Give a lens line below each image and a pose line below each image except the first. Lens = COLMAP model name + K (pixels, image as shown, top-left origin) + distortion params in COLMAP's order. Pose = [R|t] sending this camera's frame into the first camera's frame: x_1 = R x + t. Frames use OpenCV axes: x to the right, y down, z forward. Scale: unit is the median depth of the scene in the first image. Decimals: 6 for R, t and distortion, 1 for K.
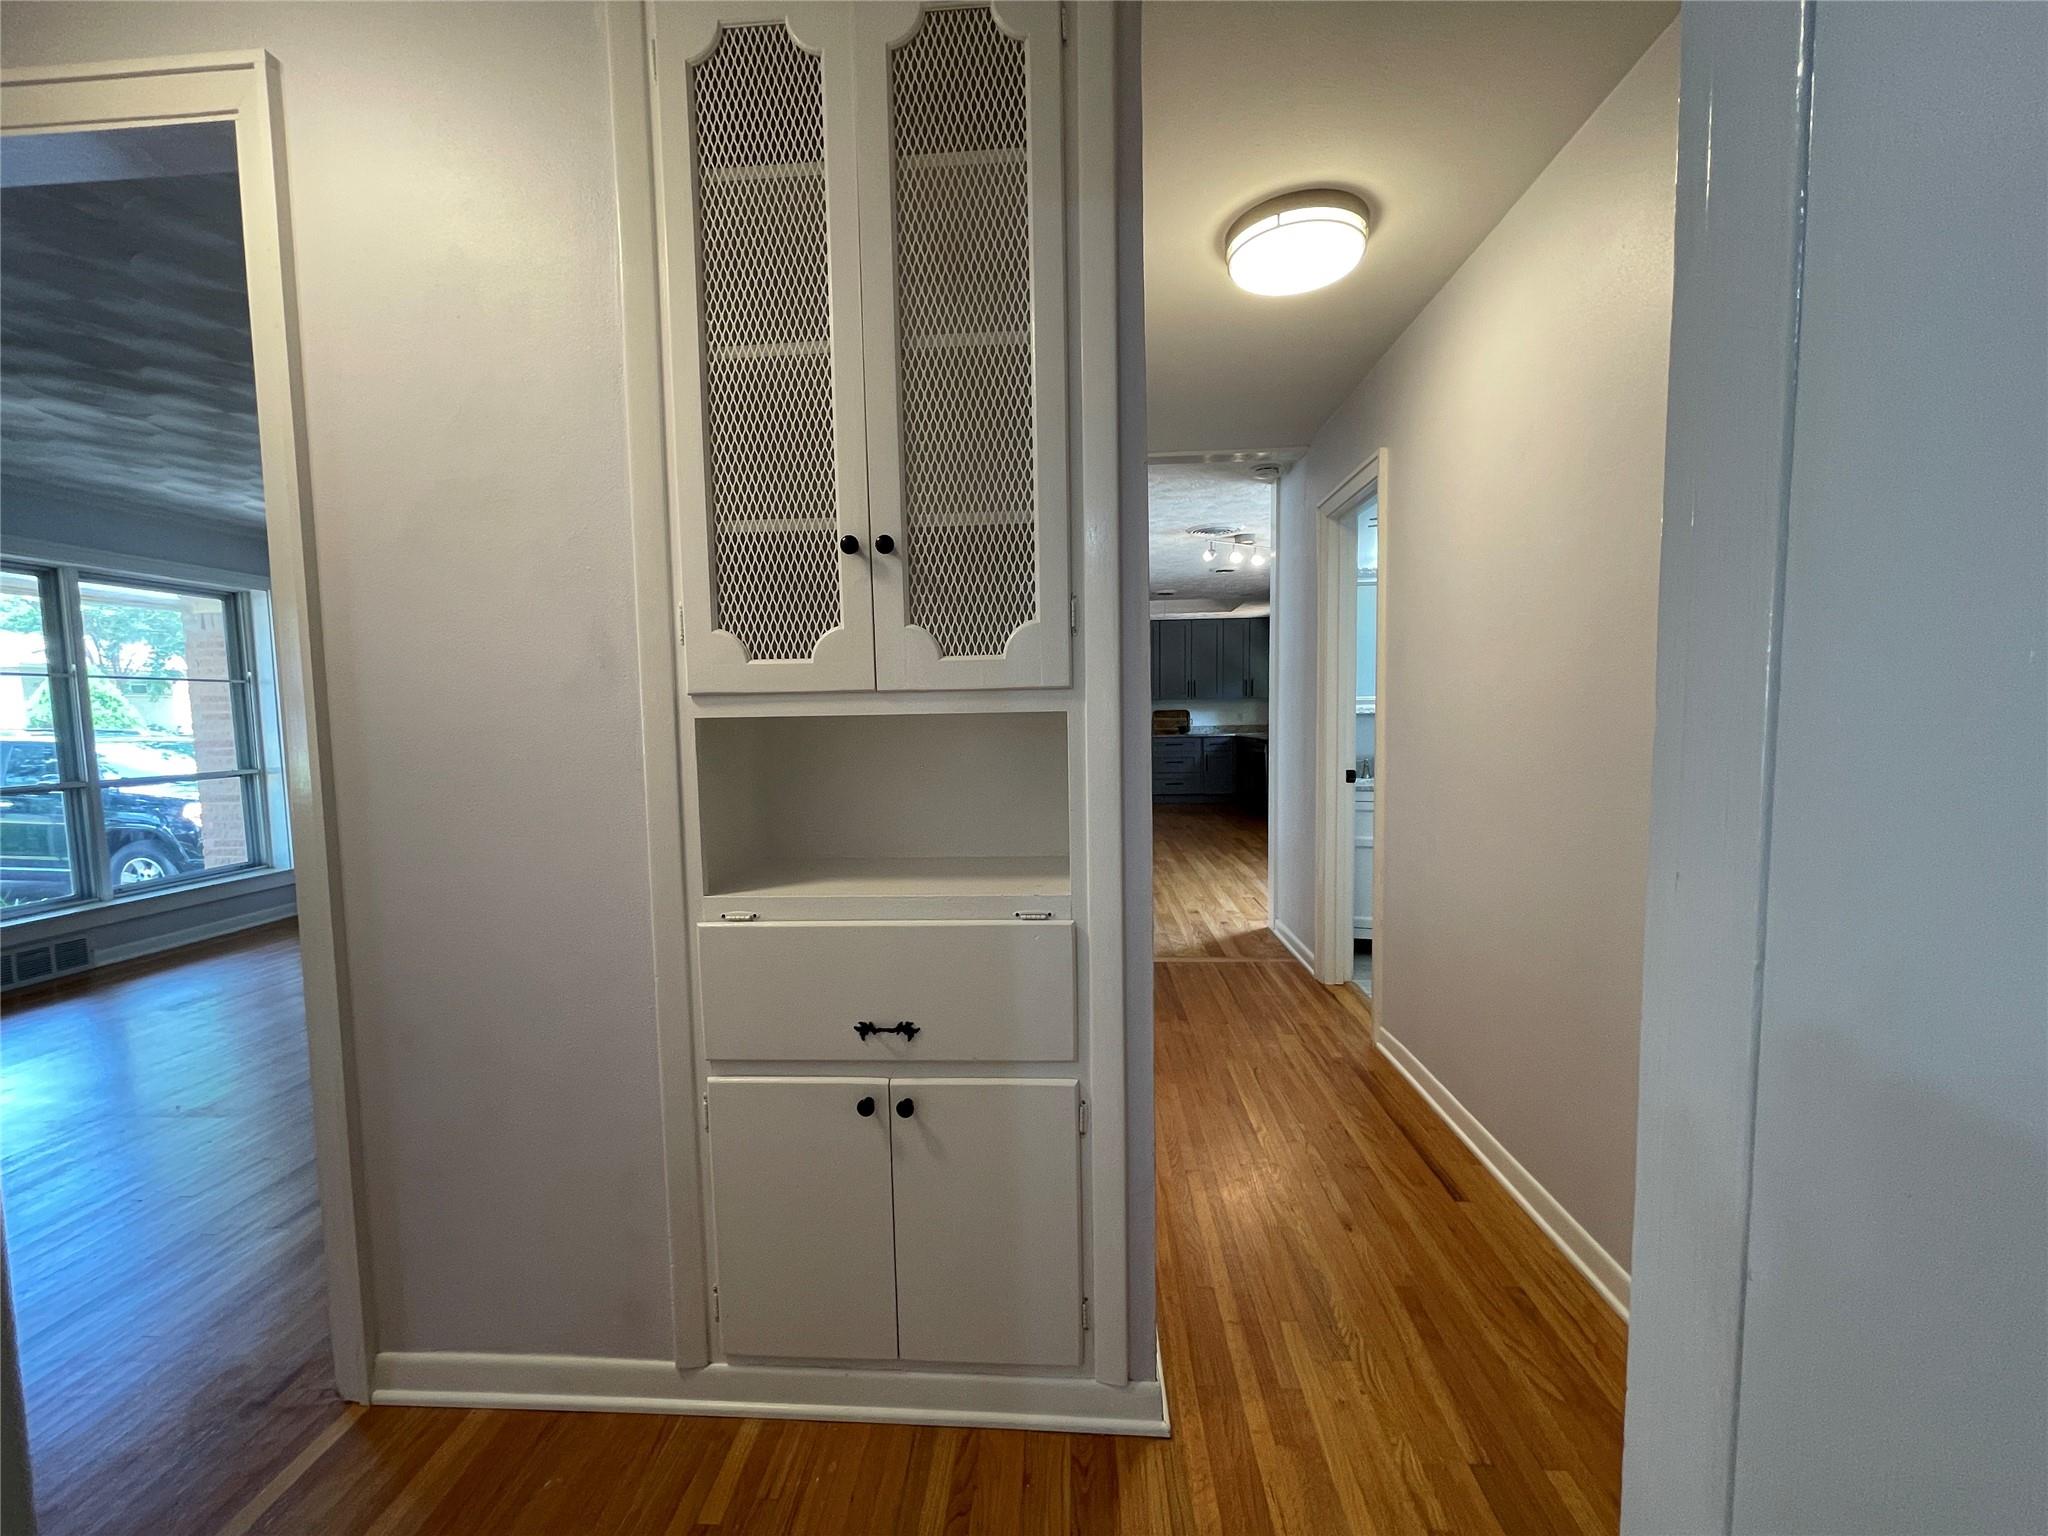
lens RADIAL K [[830.2, 0, 1020.1], [0, 830.2, 775.7], [0, 0, 1]] dist [0.009741, -0.000887]
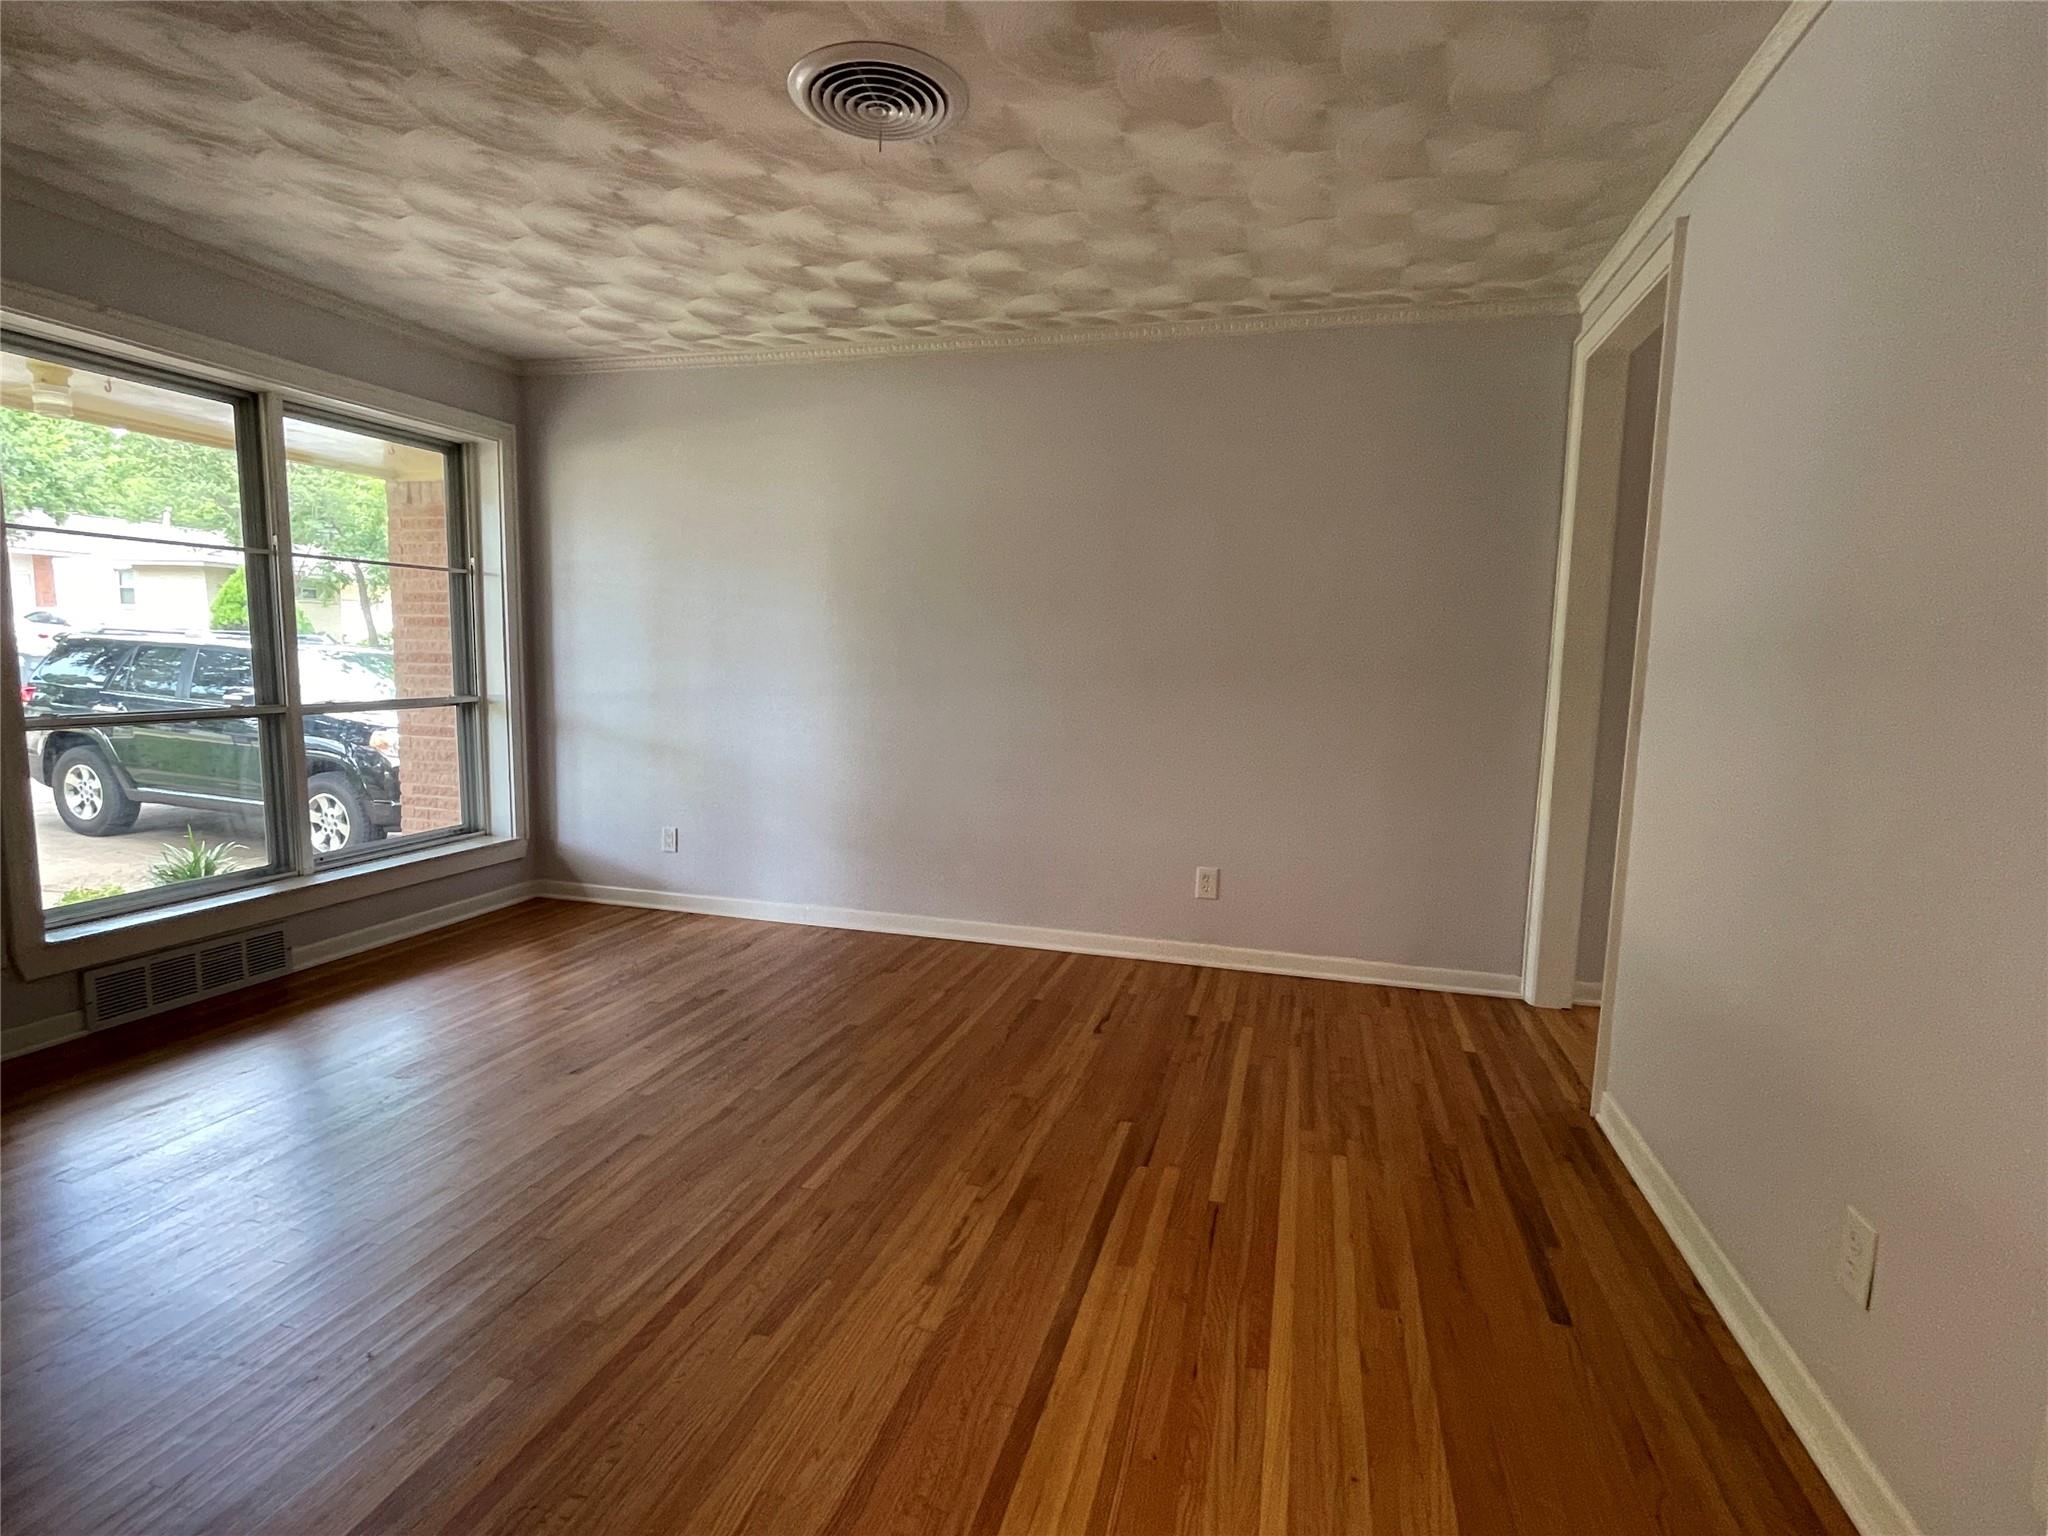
lens RADIAL K [[1028.9, 0, 1029.3], [0, 1028.9, 777.6], [0, 0, 1]] dist [-0.003784, 0.000407]
pose [[0.979299, 0.063946, -0.192055, -0.280113], [-0.055135, 0.997182, 0.050883, -0.009538], [0.194767, -0.039240, 0.980064, 0.231347]]
